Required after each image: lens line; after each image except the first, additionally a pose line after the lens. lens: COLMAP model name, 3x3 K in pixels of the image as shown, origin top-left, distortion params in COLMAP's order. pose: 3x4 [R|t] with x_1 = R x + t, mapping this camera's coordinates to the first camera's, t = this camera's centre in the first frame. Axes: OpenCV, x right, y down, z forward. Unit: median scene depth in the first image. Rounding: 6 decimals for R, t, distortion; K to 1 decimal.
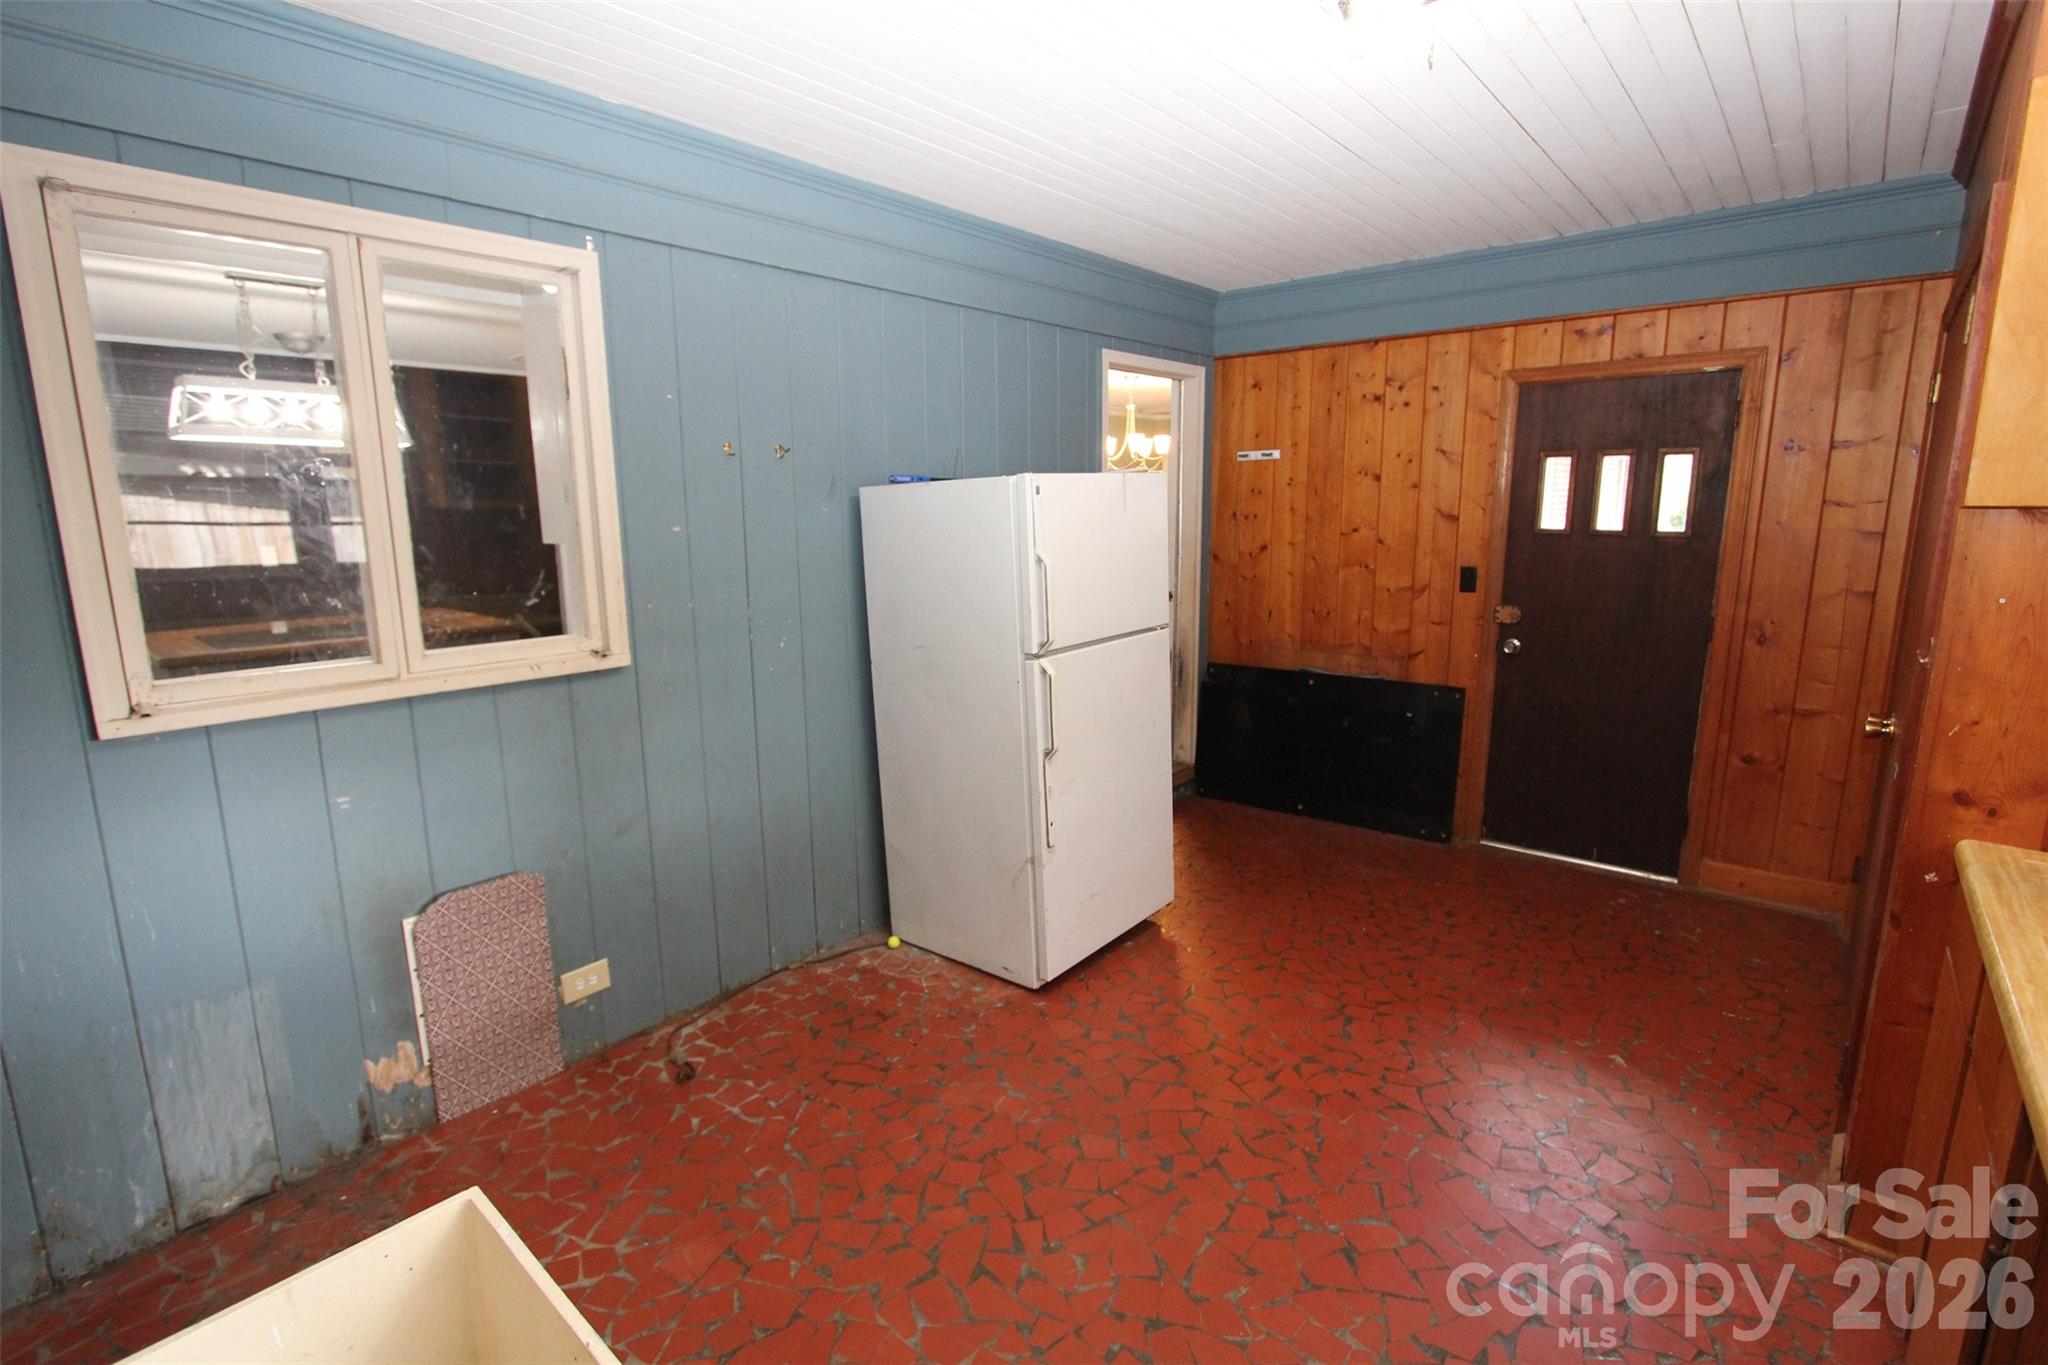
lens RADIAL K [[940.6, 0, 1023.1], [0, 940.6, 676.9], [0, 0, 1]] dist [-0.016381, -0.000225]
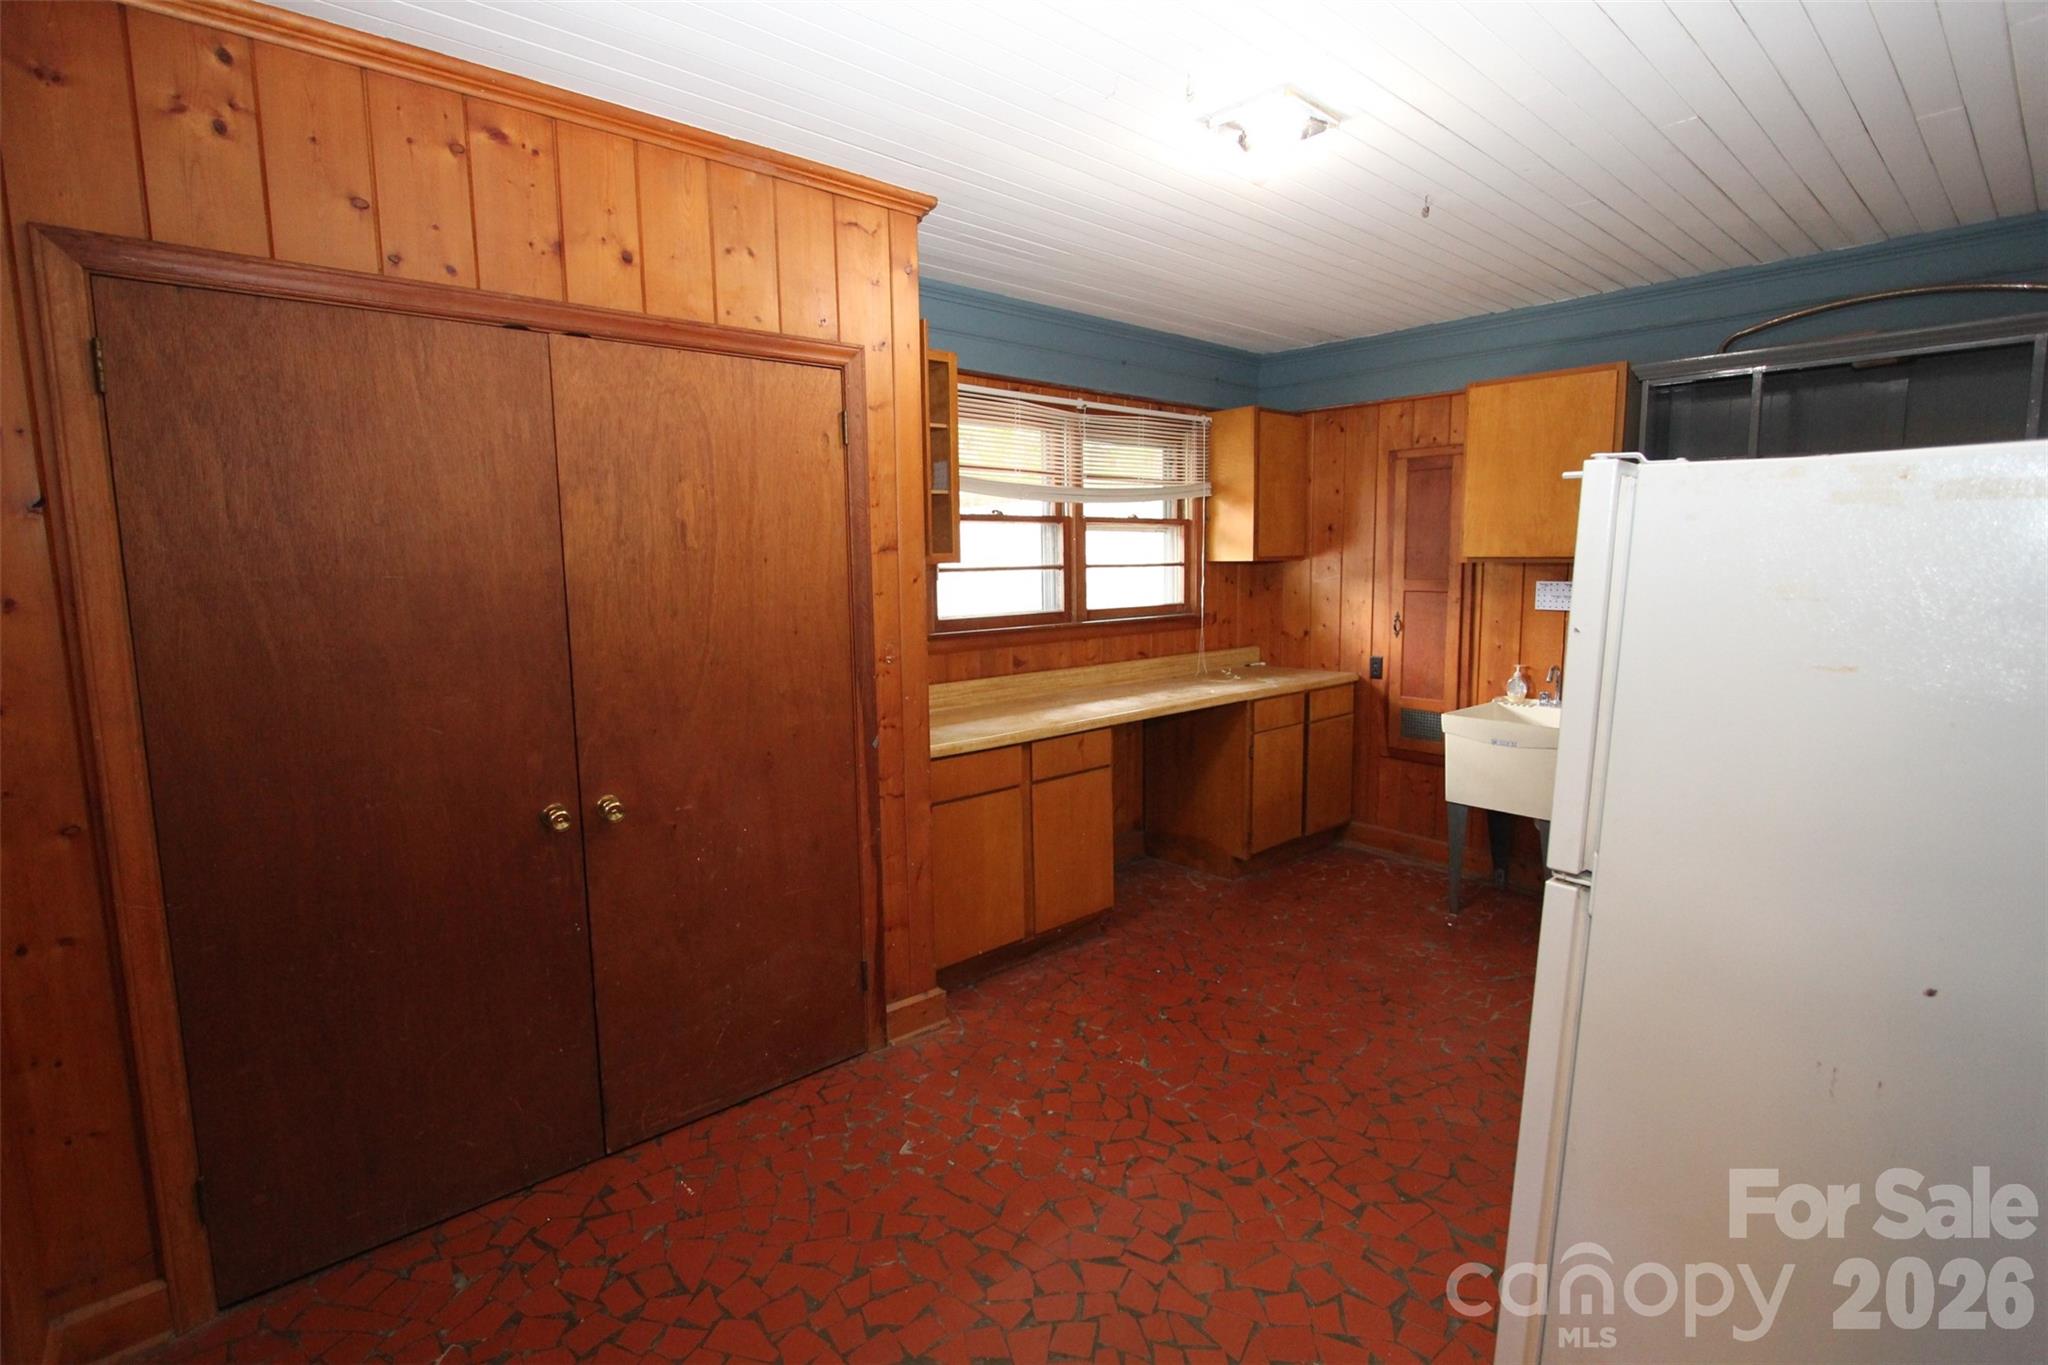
lens RADIAL K [[940.6, 0, 1036.0], [0, 940.6, 678.8], [0, 0, 1]] dist [-0.016381, -0.000225]
pose [[-0.992794, 0.004190, 0.119761, 0.438992], [0.040607, 0.952025, 0.303314, -0.346765], [-0.112745, 0.305992, -0.945335, 1.909723]]
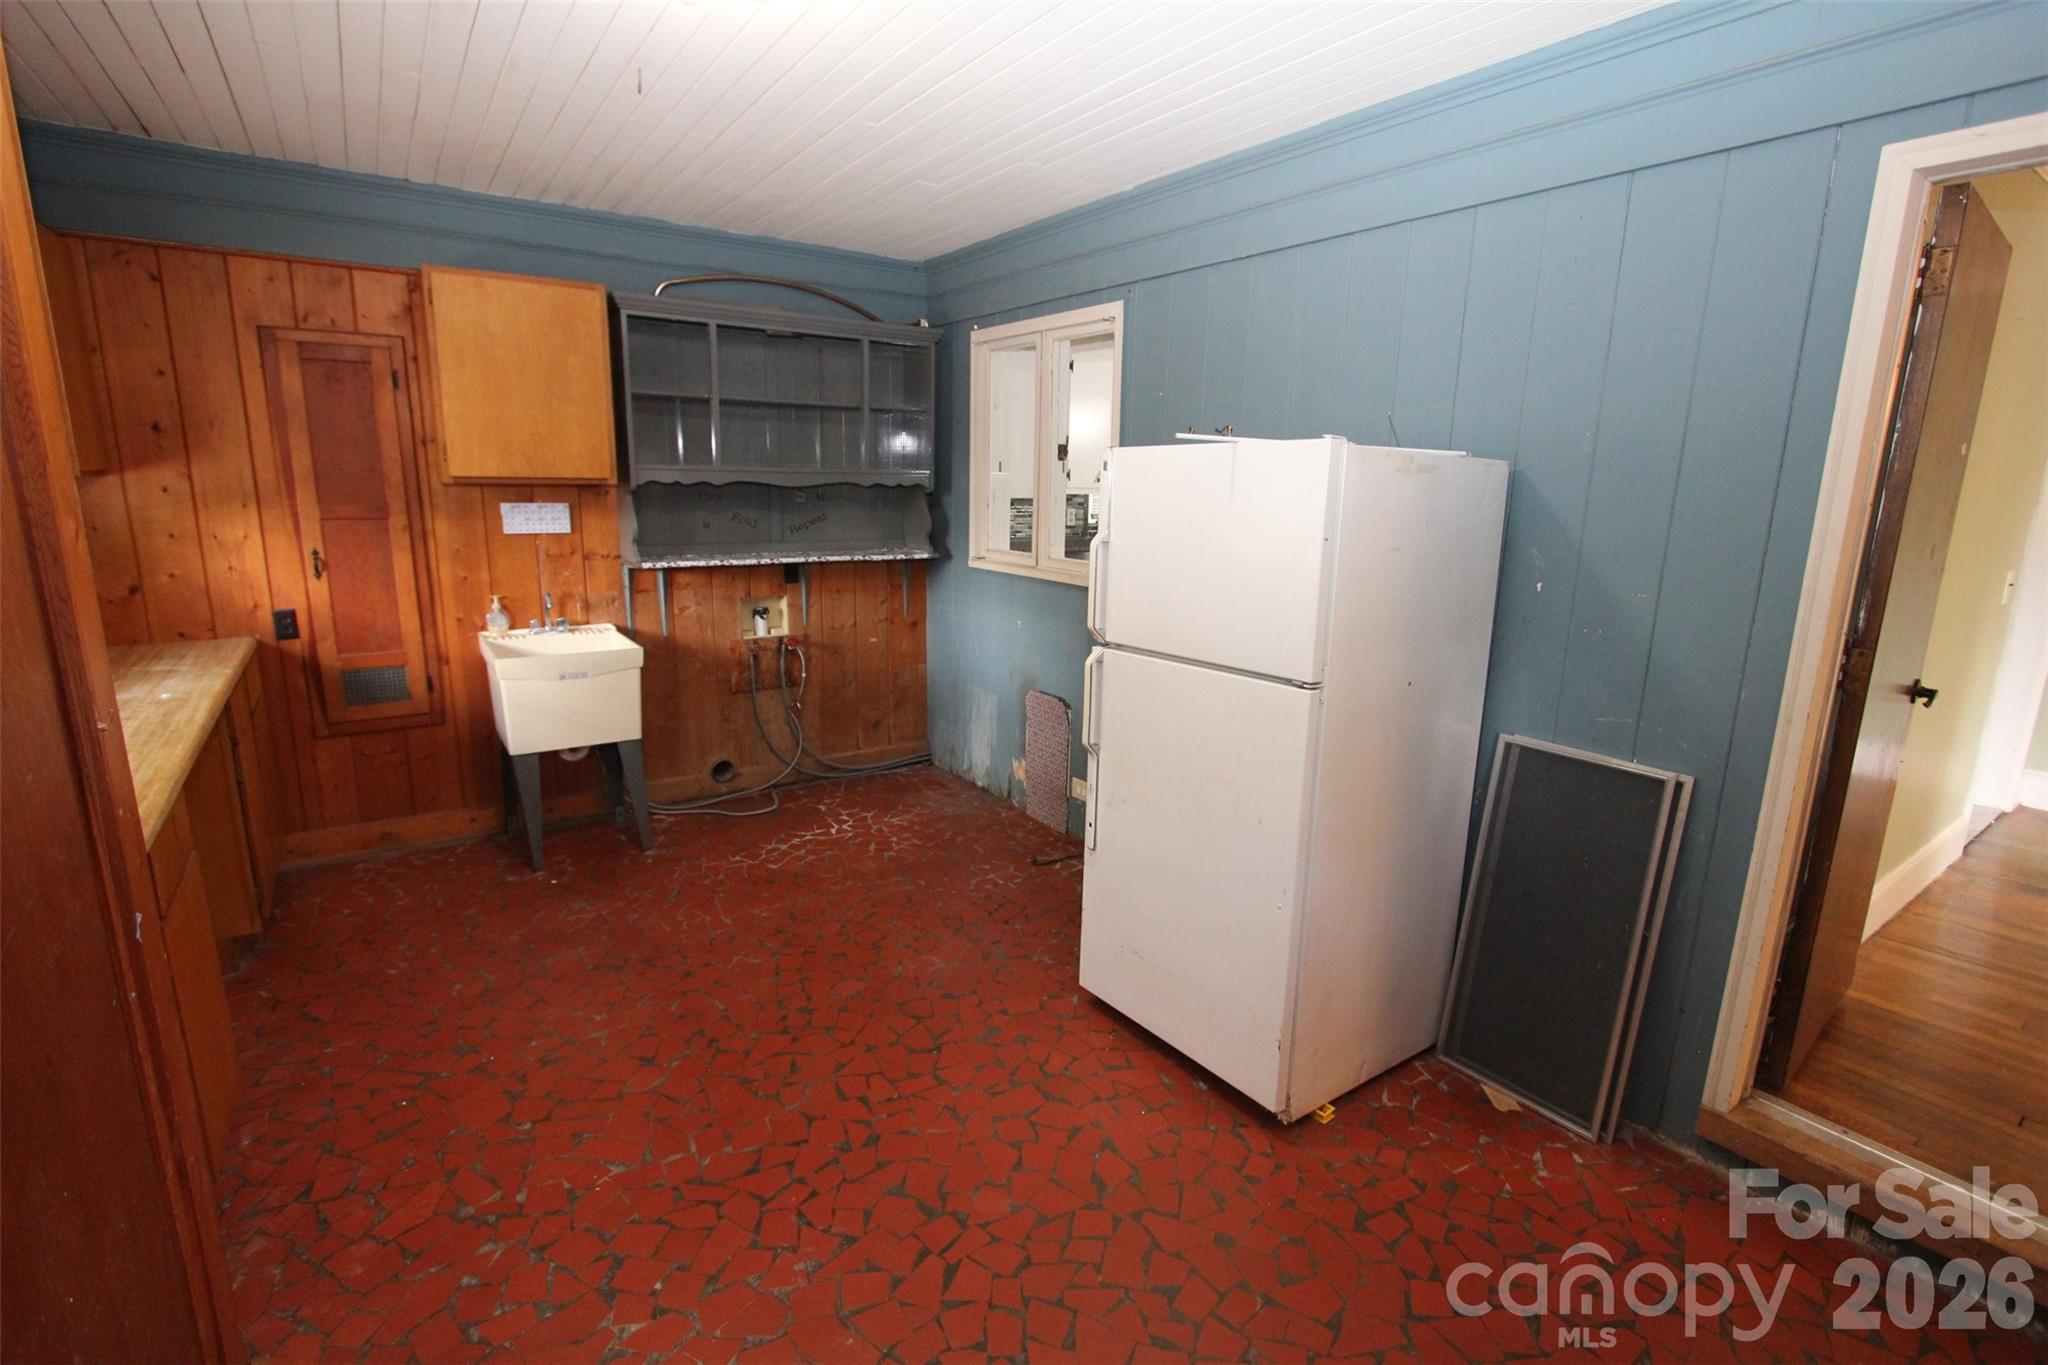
lens RADIAL K [[940.6, 0, 1031.4], [0, 940.6, 675.6], [0, 0, 1]] dist [-0.016381, -0.000225]
pose [[-0.236707, 0.208192, -0.949013, 1.107085], [-0.192905, 0.947255, 0.255921, -0.259892], [0.952238, 0.243647, -0.184060, 1.334563]]
